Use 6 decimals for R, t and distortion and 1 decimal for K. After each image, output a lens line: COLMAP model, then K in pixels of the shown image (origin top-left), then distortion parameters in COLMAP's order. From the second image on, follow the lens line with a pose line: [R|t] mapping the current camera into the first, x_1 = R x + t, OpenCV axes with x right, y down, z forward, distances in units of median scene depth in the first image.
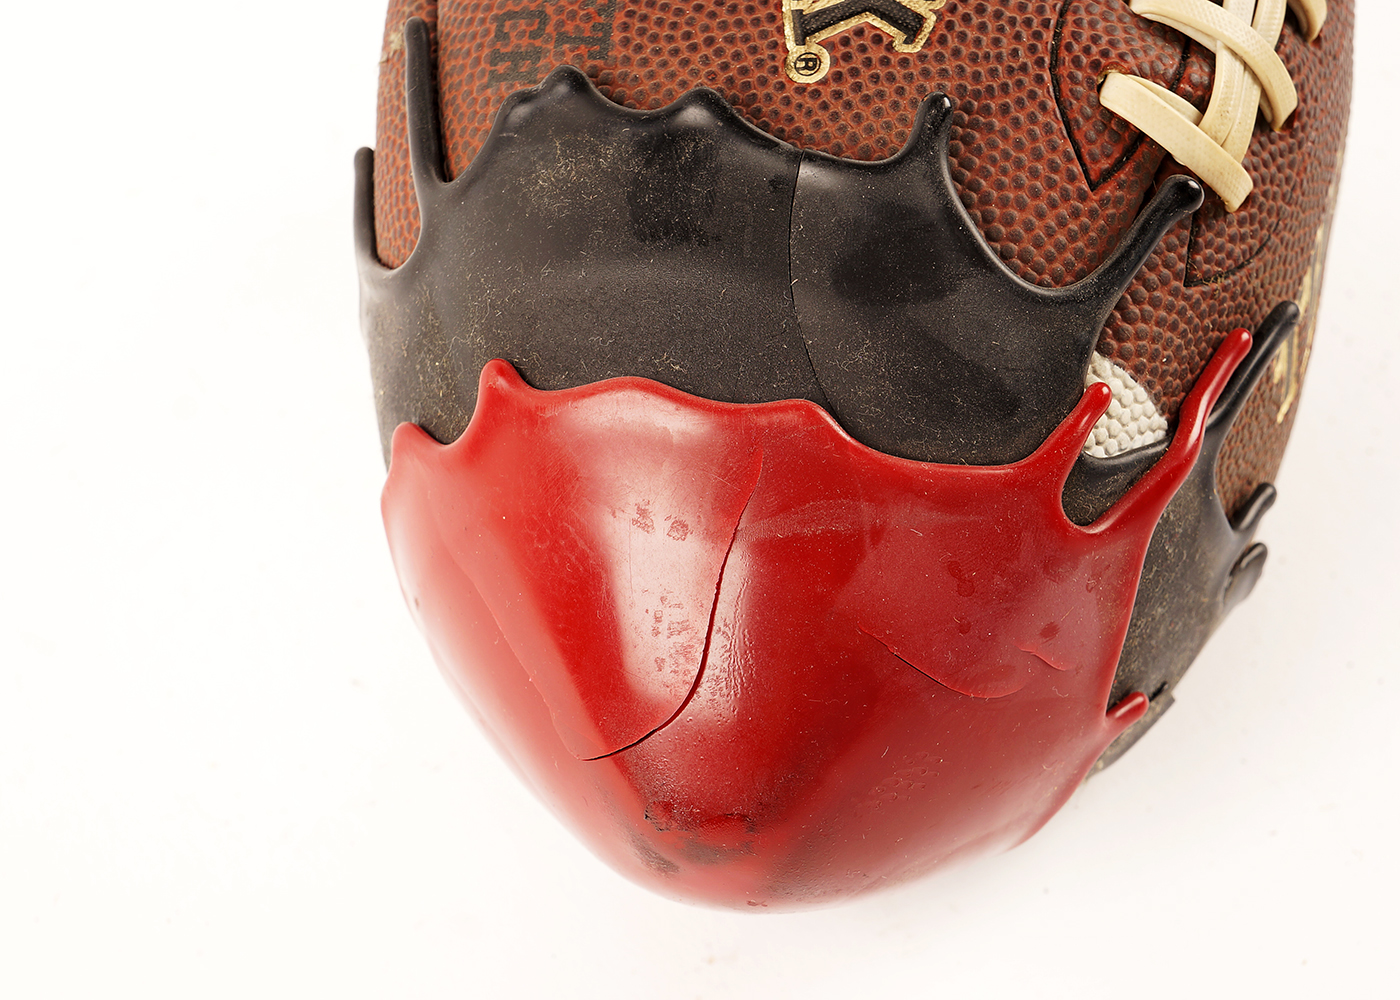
lens RADIAL K [[2623.0, 0, 700.0], [0, 2623.0, 500.0], [0, 0, 1]] dist [-0.011152, 0.184548]
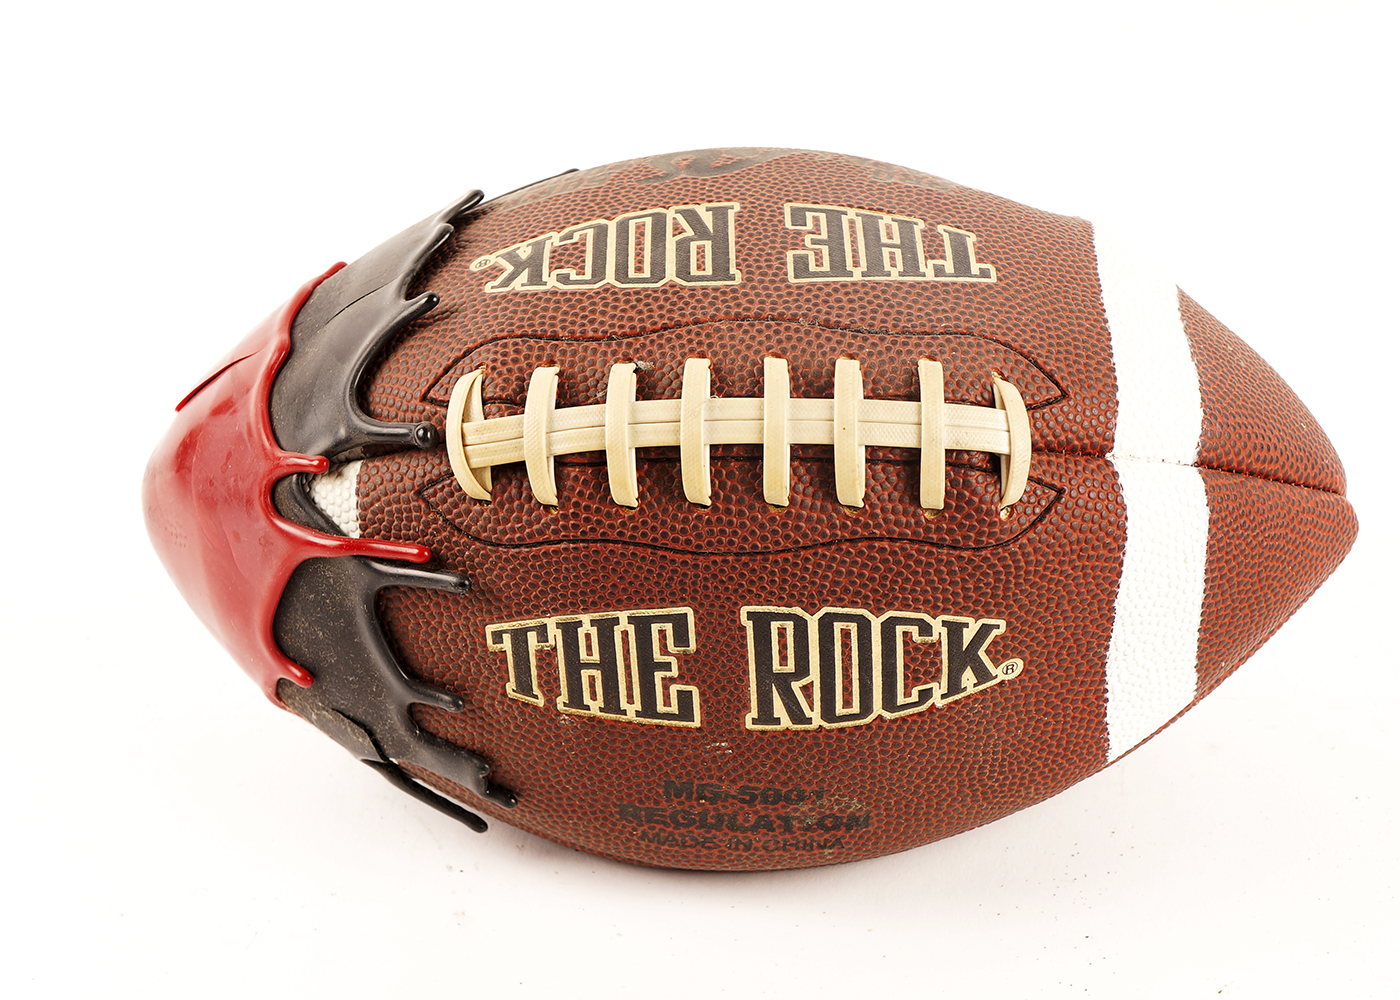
lens RADIAL K [[2623.0, 0, 700.0], [0, 2623.0, 500.0], [0, 0, 1]] dist [-0.011152, 0.184548]
pose [[0.146437, 0.631202, -0.761669, 1.438340], [-0.745869, 0.576228, 0.334127, -0.745653], [0.649797, 0.519177, 0.555175, 0.236485]]
